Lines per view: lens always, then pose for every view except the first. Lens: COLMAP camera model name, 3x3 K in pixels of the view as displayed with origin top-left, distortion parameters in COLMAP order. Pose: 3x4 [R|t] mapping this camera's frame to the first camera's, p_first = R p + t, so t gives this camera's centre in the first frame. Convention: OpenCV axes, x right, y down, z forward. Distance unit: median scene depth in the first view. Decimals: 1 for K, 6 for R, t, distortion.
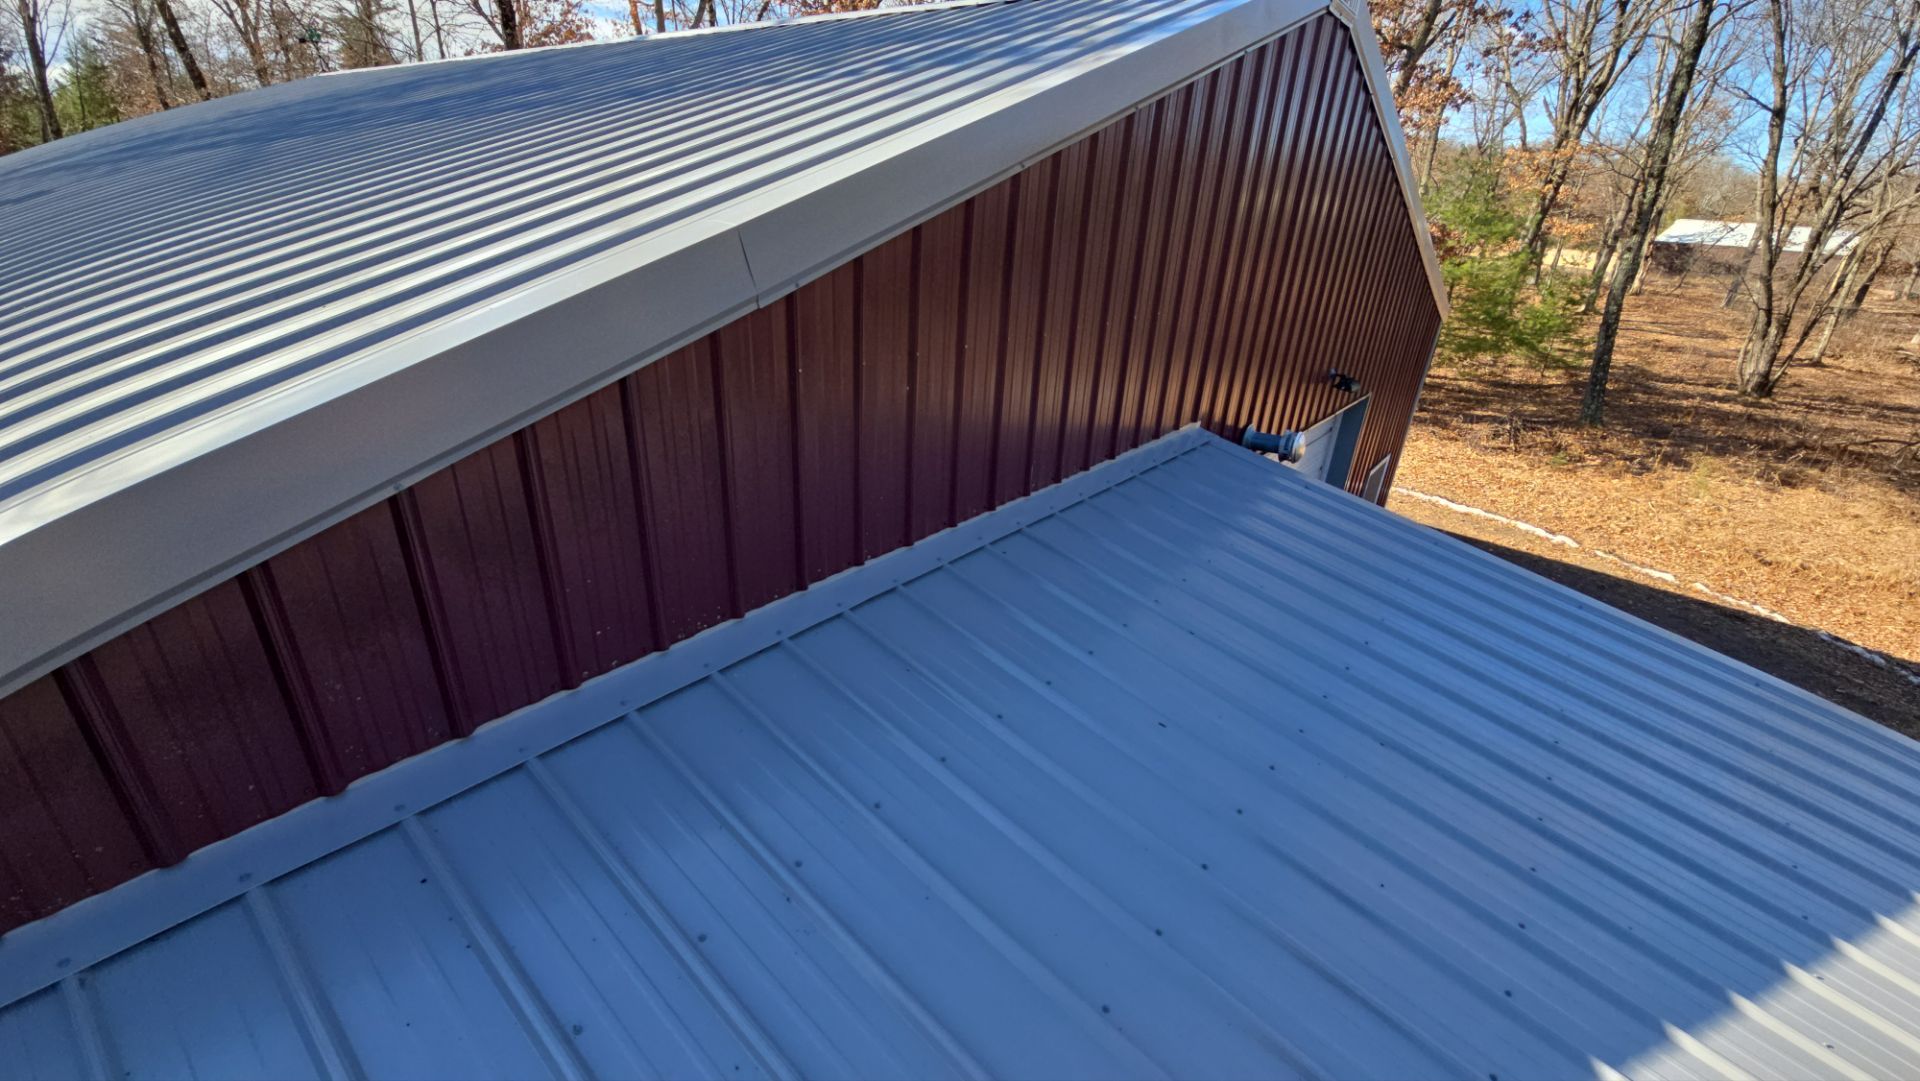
lens RADIAL K [[790.8, 0, 949.2], [0, 790.8, 542.0], [0, 0, 1]] dist [0.004270, -0.002209]
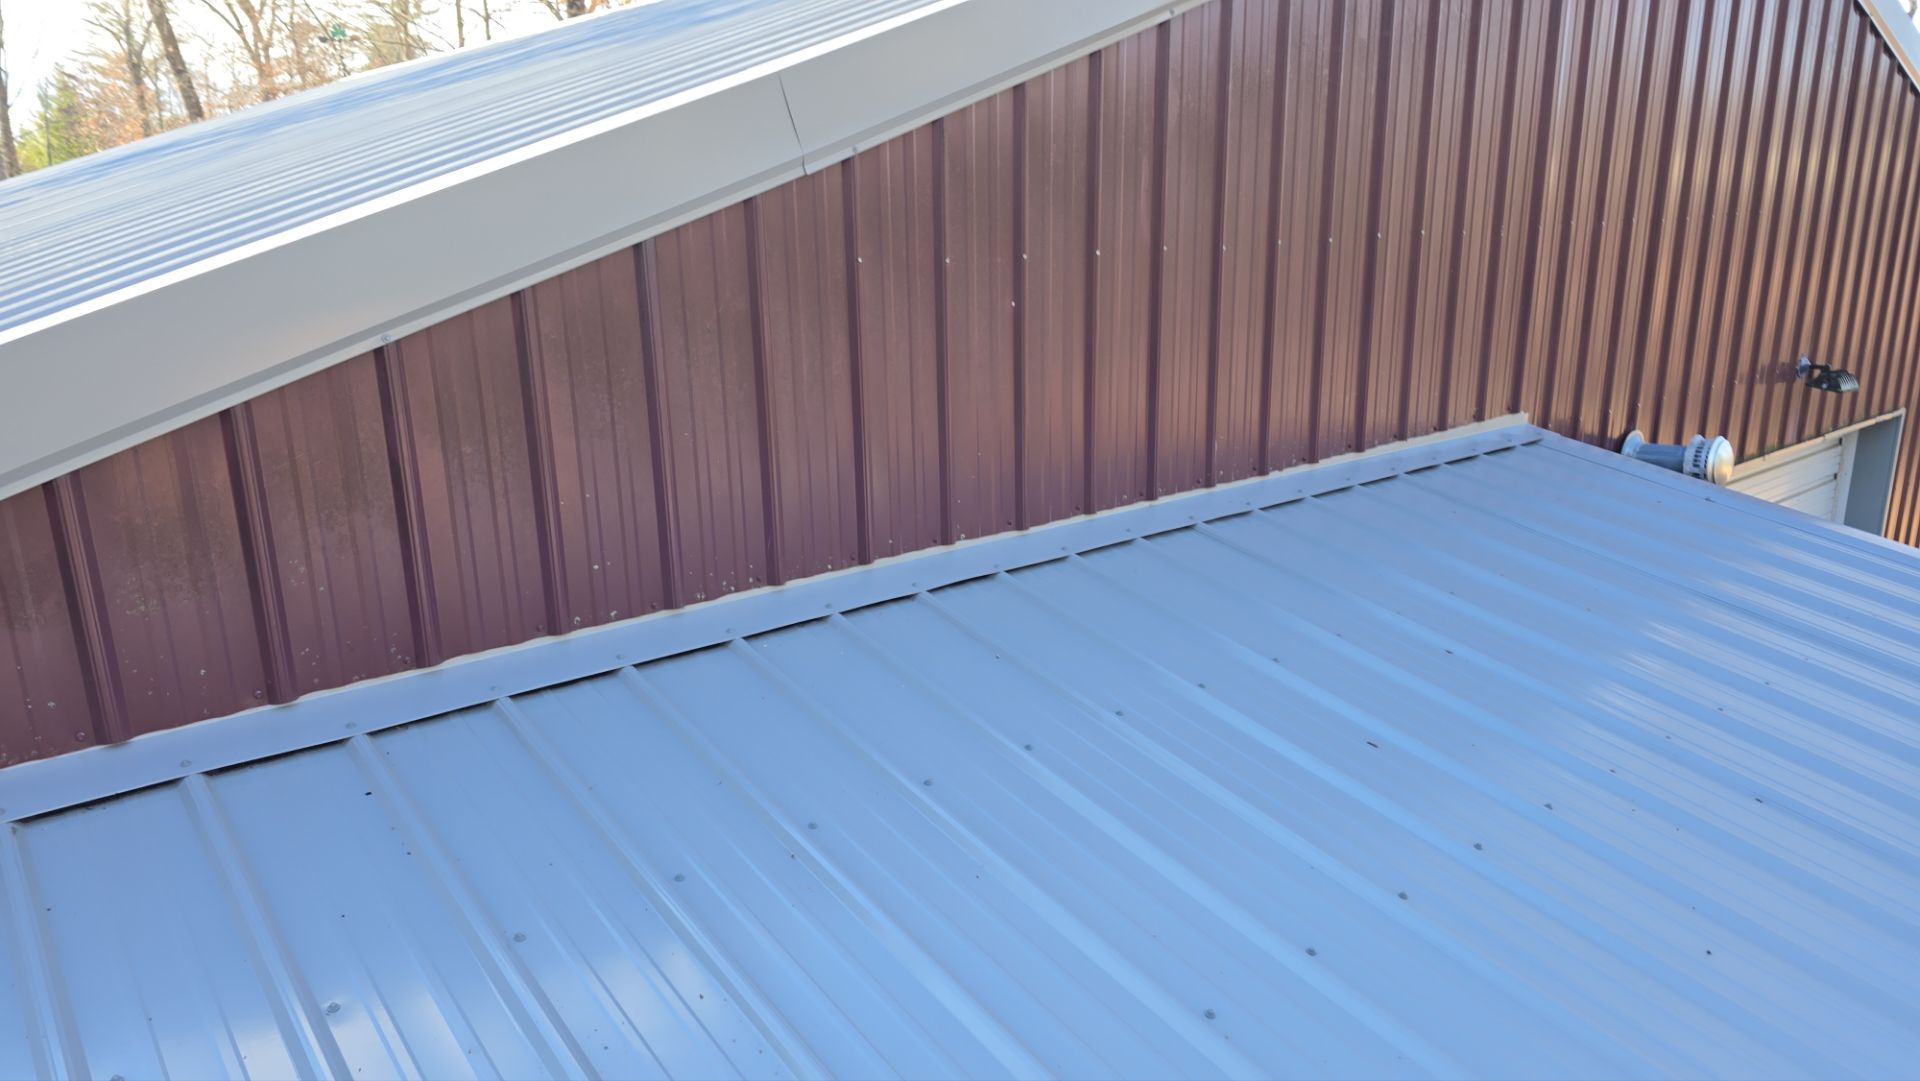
lens RADIAL K [[1307.7, 0, 945.1], [0, 1307.7, 549.8], [0, 0, 1]] dist [0.062462, -0.038761]
pose [[0.978727, -0.011897, -0.204821, 0.069091], [-0.022531, 0.986047, -0.164936, 0.122991], [0.203925, 0.166042, 0.964803, -0.083369]]
